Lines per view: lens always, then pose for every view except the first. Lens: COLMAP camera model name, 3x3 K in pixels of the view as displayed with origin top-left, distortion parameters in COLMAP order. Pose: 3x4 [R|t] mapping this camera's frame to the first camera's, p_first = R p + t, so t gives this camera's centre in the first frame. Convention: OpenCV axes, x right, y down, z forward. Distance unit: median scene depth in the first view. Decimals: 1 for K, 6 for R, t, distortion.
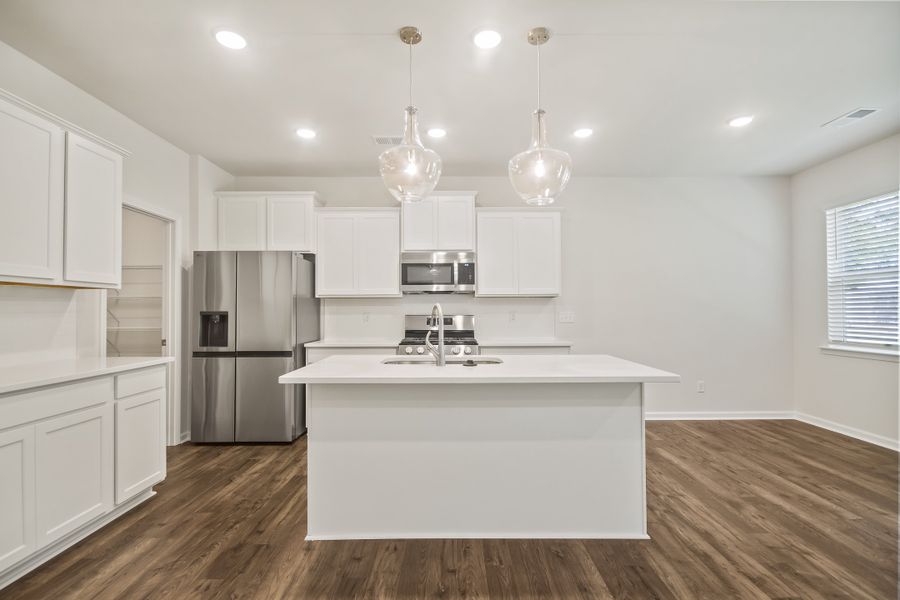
lens RADIAL K [[418.1, 0, 452.9], [0, 418.1, 303.2], [0, 0, 1]] dist [-0.001264, -0.000623]
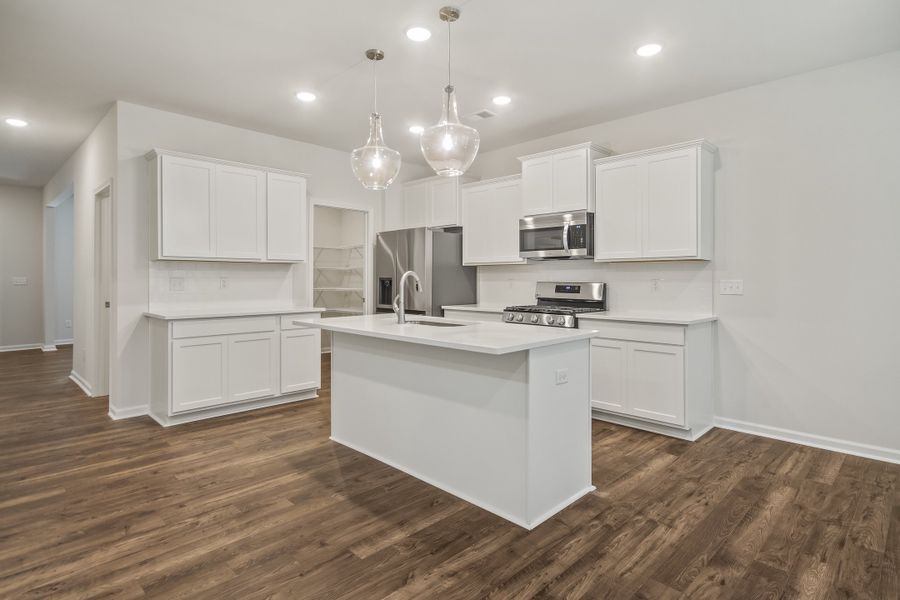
lens RADIAL K [[475.1, 0, 450.5], [0, 475.1, 277.6], [0, 0, 1]] dist [0.006582, 0.000645]
pose [[0.704440, 0.003913, -0.709753, 0.634706], [0.009777, 0.999836, 0.015217, -0.000892], [0.709697, -0.017658, 0.704286, 0.093945]]
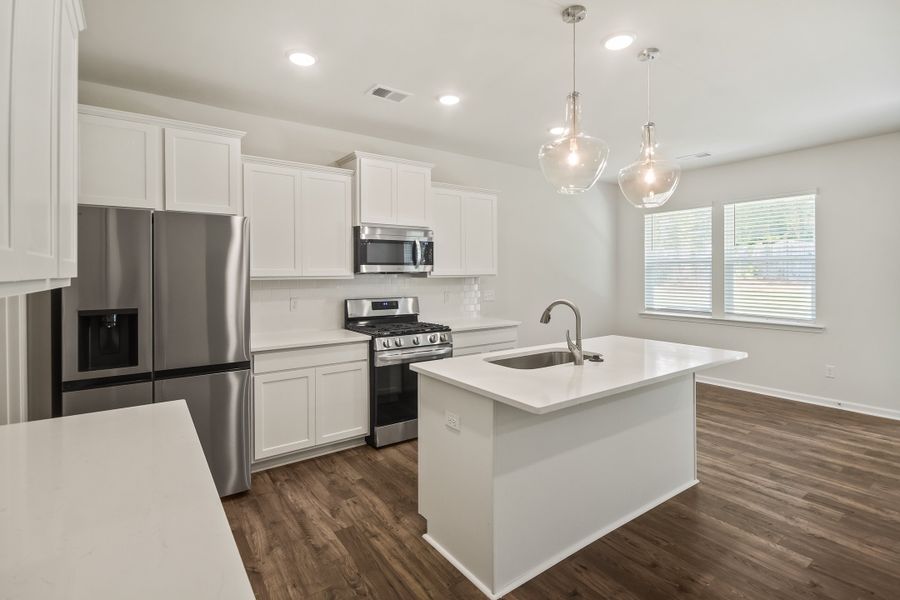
lens RADIAL K [[432.2, 0, 447.0], [0, 432.2, 274.3], [0, 0, 1]] dist [-0.001149, -0.000742]
pose [[0.820704, -0.000921, 0.571353, -0.529333], [-0.011151, 0.999782, 0.017629, -0.046877], [-0.571245, -0.020839, 0.820515, 0.220933]]
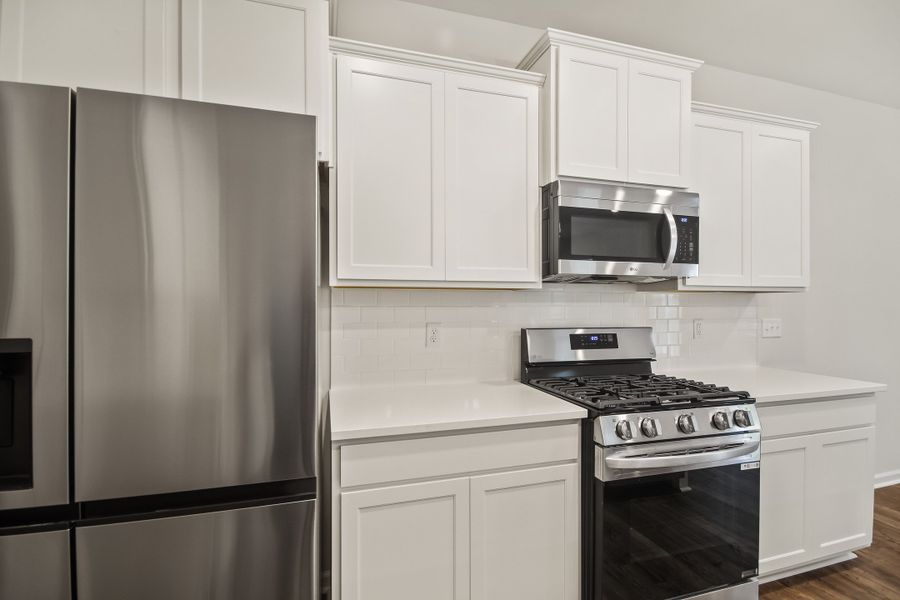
lens RADIAL K [[434.9, 0, 461.2], [0, 434.9, 303.8], [0, 0, 1]] dist [-0.000570, -0.000573]
pose [[0.953378, 0.005982, 0.301719, -0.382884], [-0.013197, 0.999673, 0.021880, -0.008609], [-0.301490, -0.024842, 0.953146, 0.697175]]
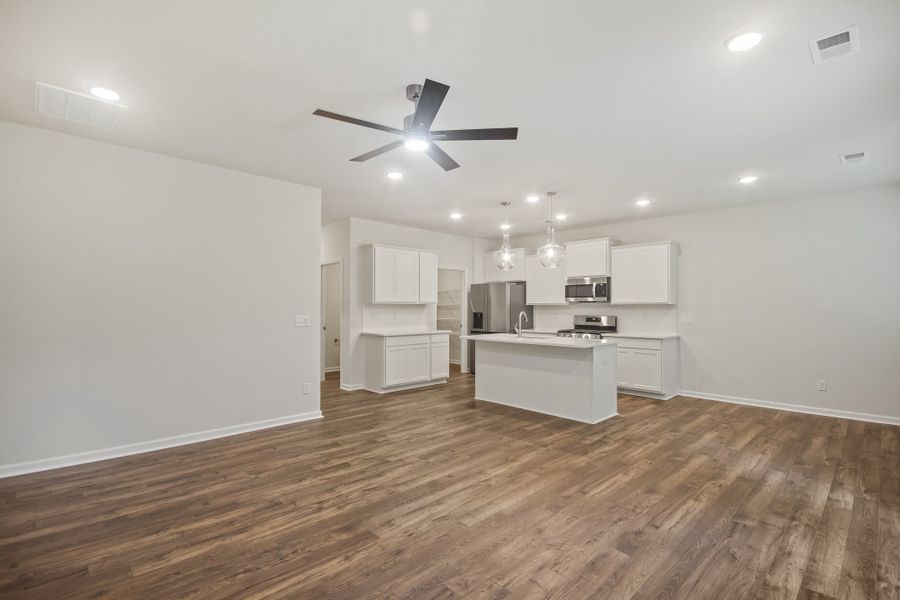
lens RADIAL K [[418.1, 0, 452.9], [0, 418.1, 303.2], [0, 0, 1]] dist [-0.001264, -0.000623]
pose [[0.693992, -0.001550, -0.719981, 0.881849], [0.008825, 0.999941, 0.006354, -0.041169], [0.719929, -0.010764, 0.693964, -0.574399]]
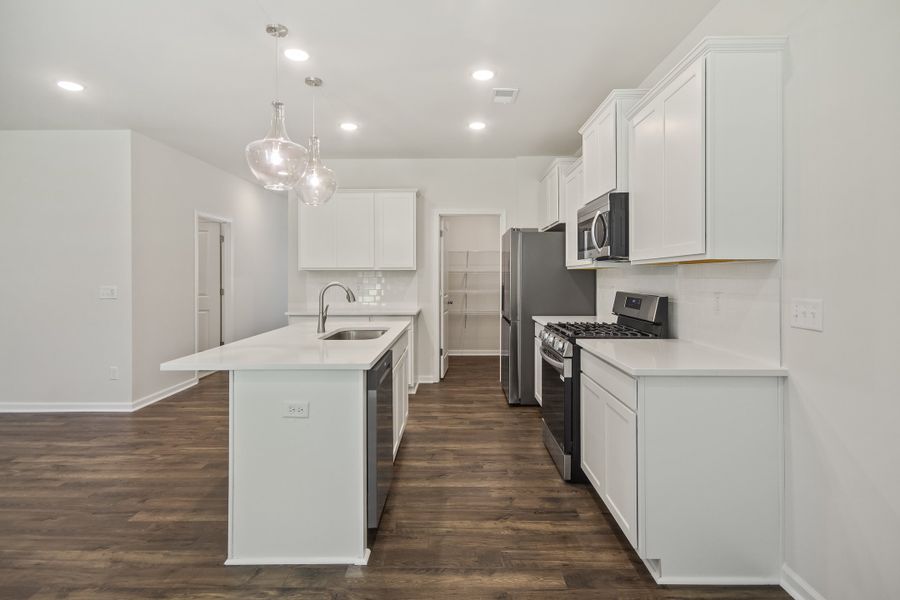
lens RADIAL K [[465.0, 0, 454.3], [0, 465.0, 275.1], [0, 0, 1]] dist [0.004408, 0.000624]
pose [[-0.012936, 0.001368, -0.999915, 0.828369], [0.022137, 0.999754, 0.001081, -0.008276], [0.999671, -0.022121, -0.012963, 0.875952]]
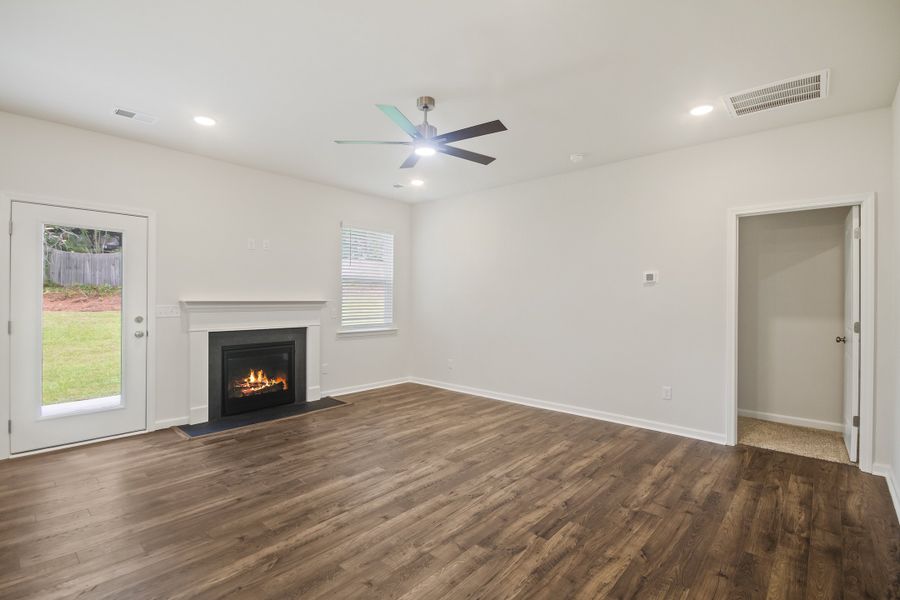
lens RADIAL K [[418.1, 0, 452.9], [0, 418.1, 303.2], [0, 0, 1]] dist [-0.001264, -0.000623]
pose [[-0.744720, -0.008913, 0.667318, -0.249311], [-0.017930, 0.999817, -0.006655, -0.011987], [-0.667136, -0.016921, -0.744743, 0.432829]]
